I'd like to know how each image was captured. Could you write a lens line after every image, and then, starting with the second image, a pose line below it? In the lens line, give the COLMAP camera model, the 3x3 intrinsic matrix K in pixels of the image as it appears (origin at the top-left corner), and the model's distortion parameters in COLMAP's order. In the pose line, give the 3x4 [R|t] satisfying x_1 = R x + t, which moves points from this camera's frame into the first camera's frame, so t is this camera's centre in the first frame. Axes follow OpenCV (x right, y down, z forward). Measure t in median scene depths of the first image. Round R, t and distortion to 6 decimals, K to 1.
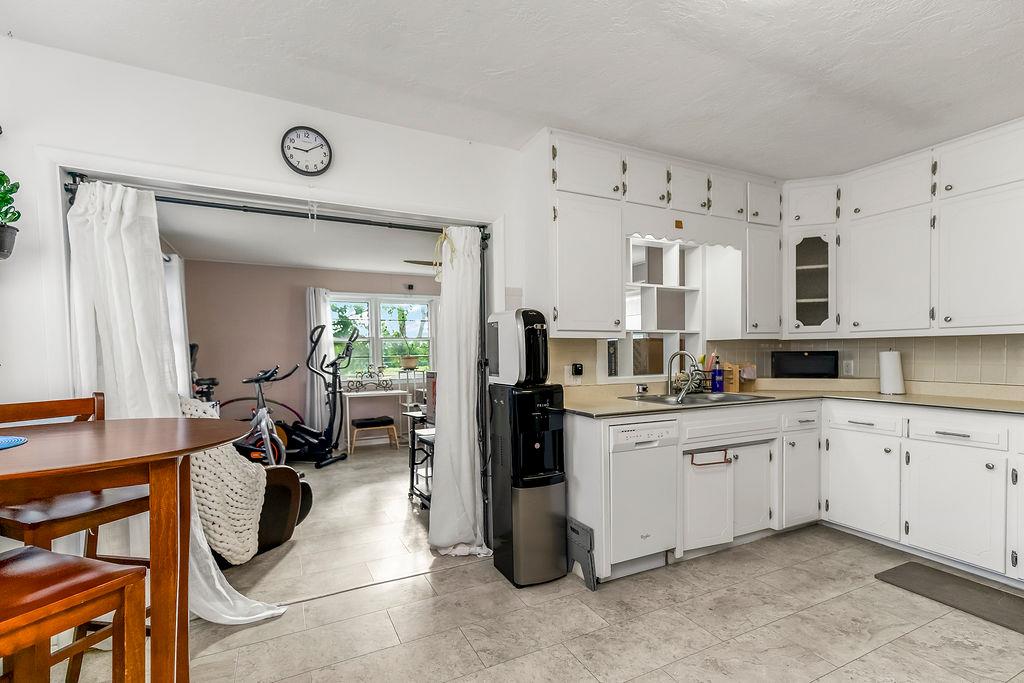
lens RADIAL K [[468.7, 0, 508.6], [0, 468.7, 367.3], [0, 0, 1]] dist [0.021315, 0.000238]
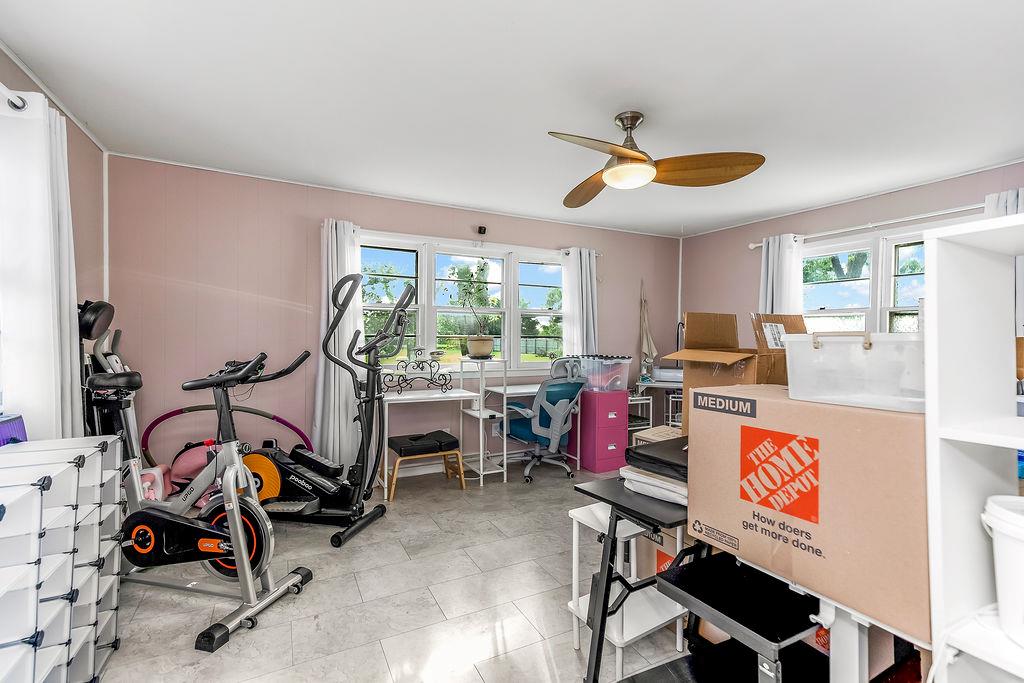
lens RADIAL K [[460.3, 0, 516.2], [0, 460.3, 336.9], [0, 0, 1]] dist [0.020636, -0.000037]
pose [[0.999215, 0.030710, 0.025016, -0.215343], [-0.030181, 0.999319, -0.021251, -0.013828], [-0.025652, 0.020480, 0.999461, 0.453290]]
